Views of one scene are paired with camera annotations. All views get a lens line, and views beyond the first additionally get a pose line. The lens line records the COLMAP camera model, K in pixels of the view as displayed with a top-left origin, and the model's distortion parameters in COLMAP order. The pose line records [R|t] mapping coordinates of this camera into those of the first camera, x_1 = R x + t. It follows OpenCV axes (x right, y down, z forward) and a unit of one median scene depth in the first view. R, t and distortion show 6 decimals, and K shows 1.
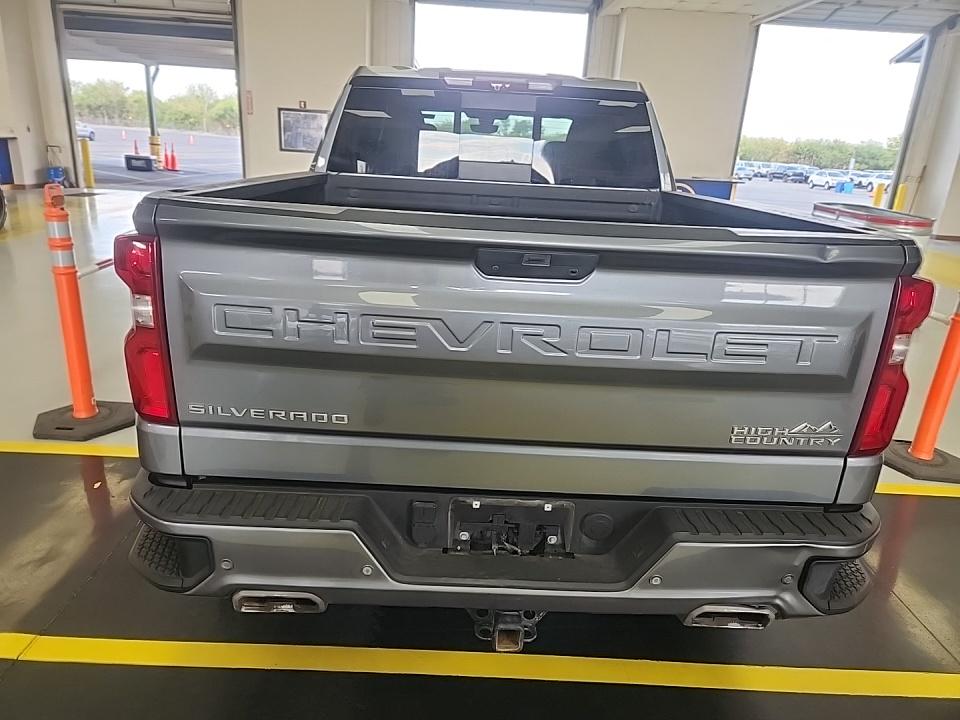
lens RADIAL K [[645.0, 0, 470.8], [0, 645.0, 352.1], [0, 0, 1]] dist [0.061092, -0.051794]
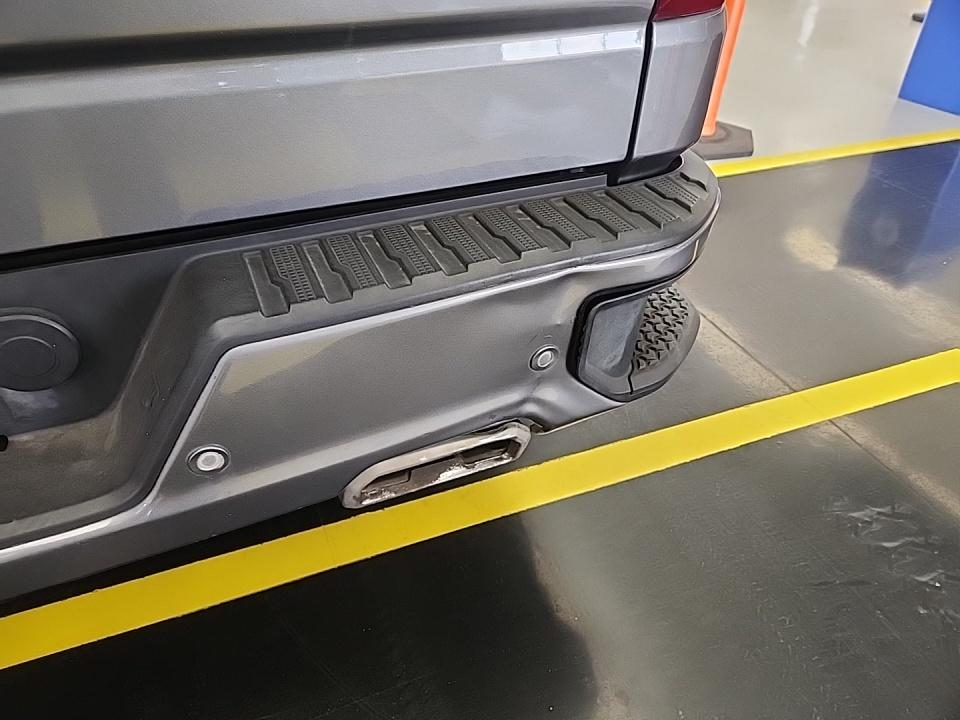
lens RADIAL K [[649.0, 0, 464.7], [0, 649.0, 381.6], [0, 0, 1]] dist [-0.000690, -0.000783]
pose [[0.938474, -0.257870, 0.229716, 0.109351], [0.154944, 0.908862, 0.387249, 0.061878], [-0.308640, -0.327830, 0.892899, 0.207176]]
